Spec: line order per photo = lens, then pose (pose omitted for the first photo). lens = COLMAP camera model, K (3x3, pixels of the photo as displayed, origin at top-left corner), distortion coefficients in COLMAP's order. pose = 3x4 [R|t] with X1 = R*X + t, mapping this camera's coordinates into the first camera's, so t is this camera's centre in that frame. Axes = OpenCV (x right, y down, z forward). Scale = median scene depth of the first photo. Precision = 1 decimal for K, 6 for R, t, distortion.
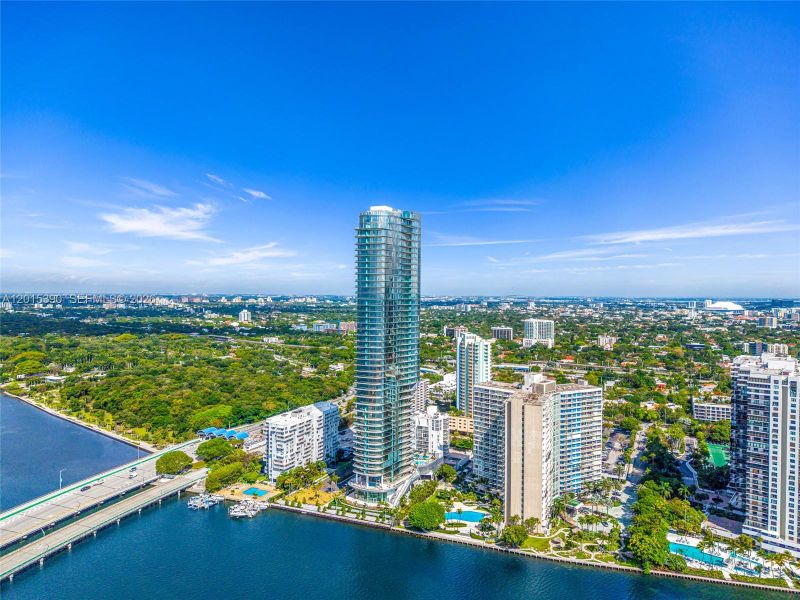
lens RADIAL K [[535.8, 0, 397.3], [0, 535.8, 297.5], [0, 0, 1]] dist [0.019567, -0.019947]
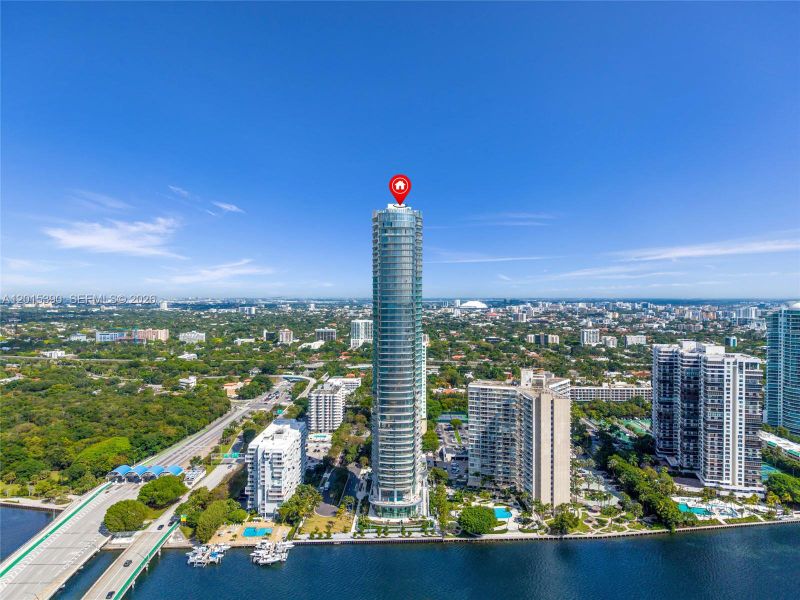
lens RADIAL K [[535.8, 0, 399.1], [0, 535.8, 298.4], [0, 0, 1]] dist [0.019567, -0.019947]
pose [[0.903498, -0.008861, 0.428501, -0.452400], [0.009375, 0.999956, 0.000911, -0.004632], [-0.428490, 0.003194, 0.903541, 0.149086]]
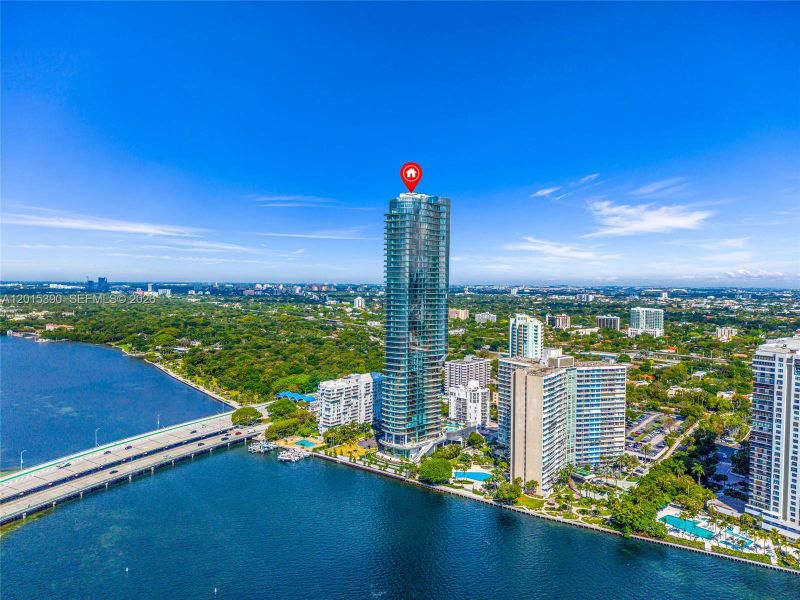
lens RADIAL K [[535.8, 0, 397.6], [0, 535.8, 297.8], [0, 0, 1]] dist [0.019567, -0.019947]
pose [[0.973295, 0.009512, -0.229362, 0.208160], [-0.005143, 0.999794, 0.019641, 0.024296], [0.229502, -0.017937, 0.973143, -0.084974]]
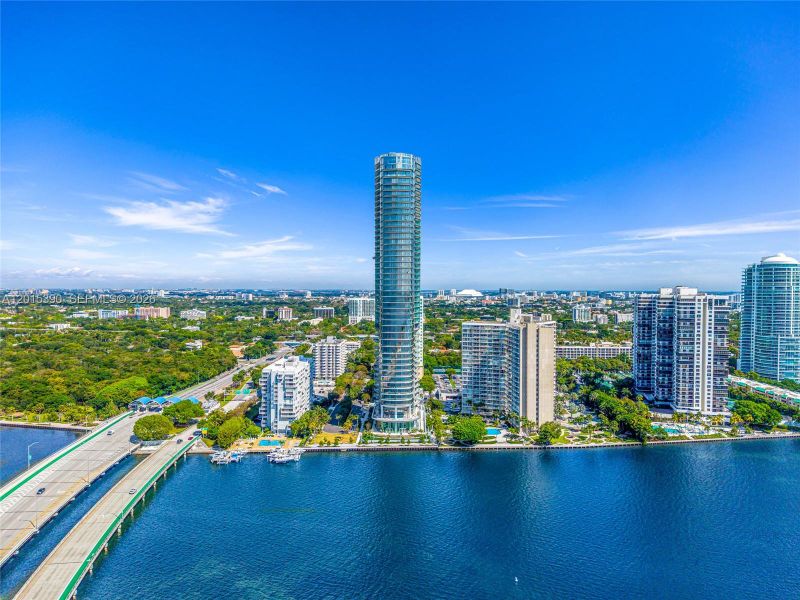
lens RADIAL K [[535.8, 0, 399.6], [0, 535.8, 298.5], [0, 0, 1]] dist [0.019567, -0.019947]
pose [[0.899740, -0.011760, 0.436268, -0.503019], [0.006248, 0.999882, 0.014068, 0.105249], [-0.436382, -0.009932, 0.899707, 0.065991]]
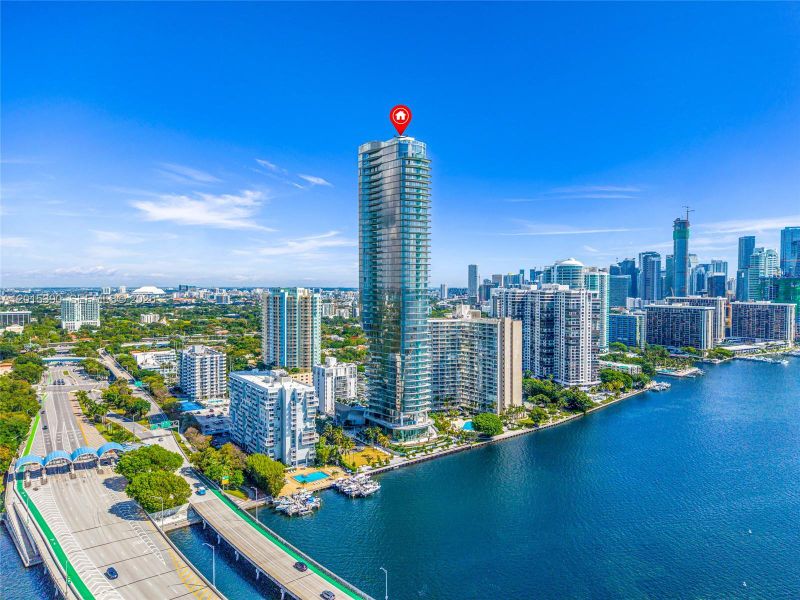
lens RADIAL K [[535.8, 0, 399.1], [0, 535.8, 299.1], [0, 0, 1]] dist [0.019567, -0.019947]
pose [[0.480468, -0.029200, 0.876526, -0.924601], [0.011499, 0.999569, 0.026996, 0.097931], [-0.876937, -0.002892, 0.480597, 0.564563]]
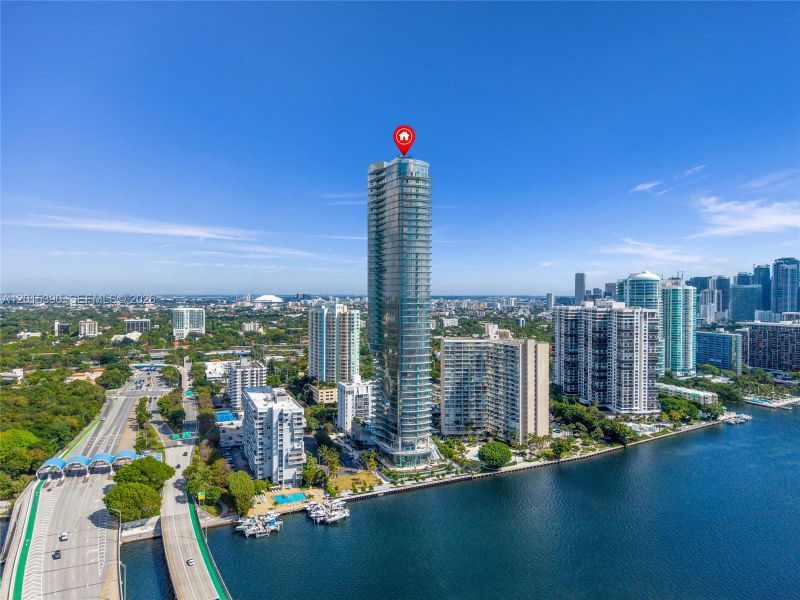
lens RADIAL K [[535.8, 0, 398.3], [0, 535.8, 298.8], [0, 0, 1]] dist [0.019567, -0.019947]
pose [[0.655345, -0.013941, 0.755201, -0.792862], [0.010079, 0.999902, 0.009711, 0.075741], [-0.755263, 0.001248, 0.655421, 0.405630]]
